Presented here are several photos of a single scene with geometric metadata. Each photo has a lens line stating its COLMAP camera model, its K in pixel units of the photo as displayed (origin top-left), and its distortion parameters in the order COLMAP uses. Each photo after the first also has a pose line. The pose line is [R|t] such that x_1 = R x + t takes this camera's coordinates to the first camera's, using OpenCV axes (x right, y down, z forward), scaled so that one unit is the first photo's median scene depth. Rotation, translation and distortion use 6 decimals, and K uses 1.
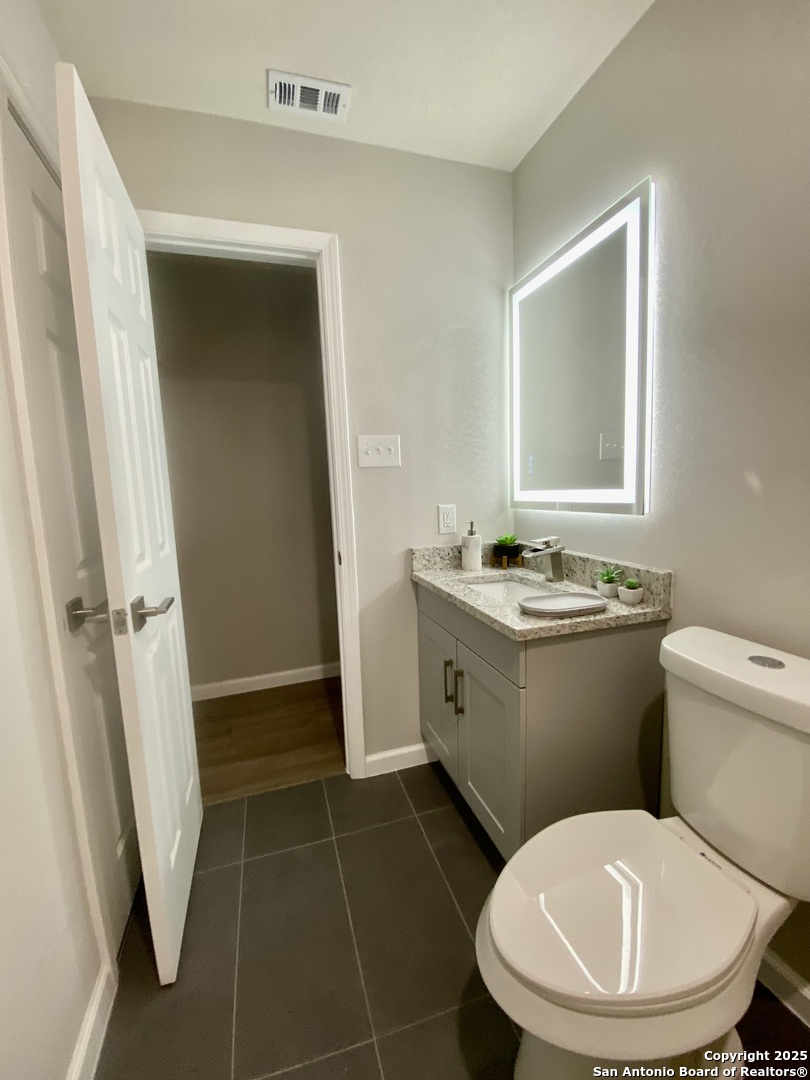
lens RADIAL K [[428.6, 0, 396.3], [0, 428.6, 535.5], [0, 0, 1]] dist [0.006452, -0.015272]
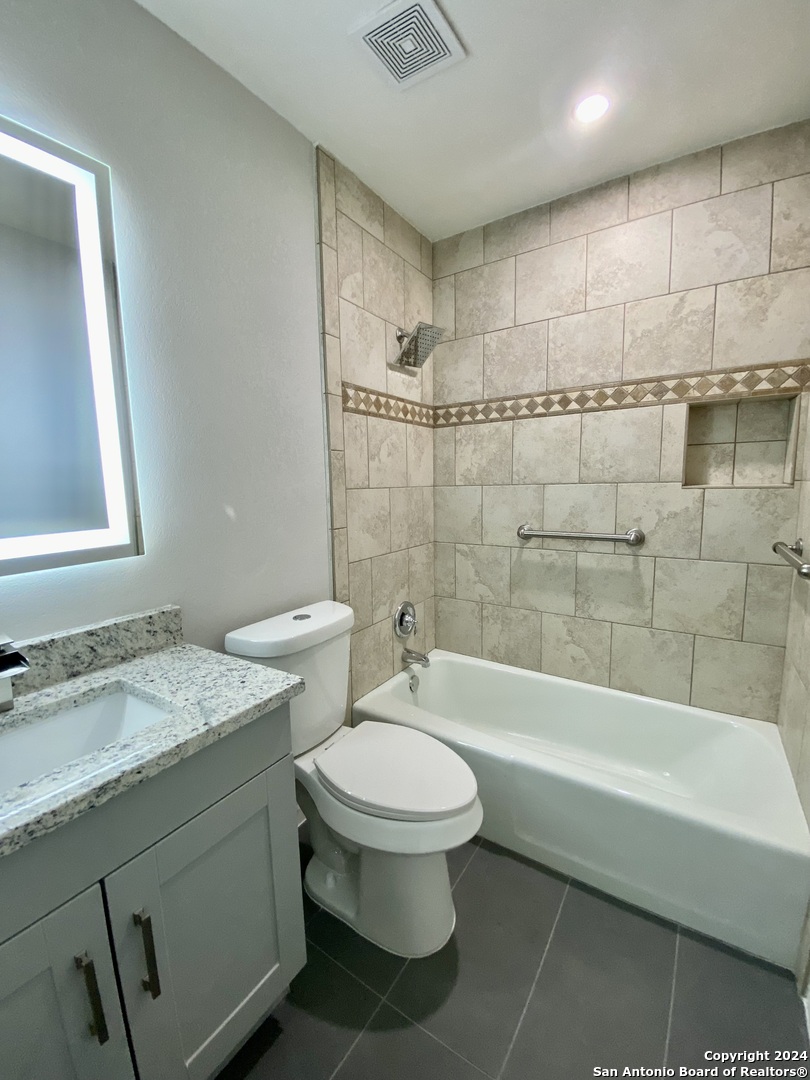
lens RADIAL K [[428.6, 0, 402.6], [0, 428.6, 540.0], [0, 0, 1]] dist [0.006452, -0.015272]
pose [[-0.632267, -0.051991, 0.773004, -0.432523], [0.134723, 0.975167, 0.175783, -0.156417], [-0.762947, 0.215284, -0.609561, 1.095823]]
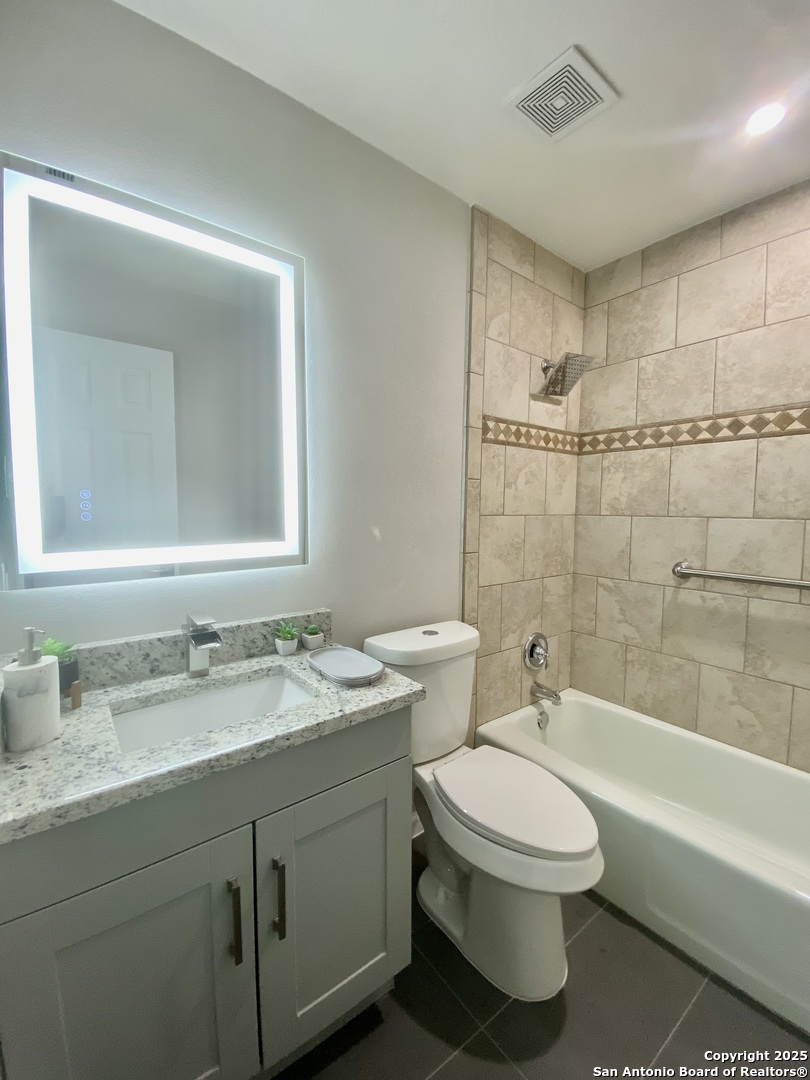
lens RADIAL K [[428.6, 0, 403.2], [0, 428.6, 539.1], [0, 0, 1]] dist [0.006452, -0.015272]
pose [[-0.347547, -0.030243, 0.937175, -0.498368], [0.115322, 0.990513, 0.074731, -0.158465], [-0.930544, 0.134049, -0.340762, 1.103325]]
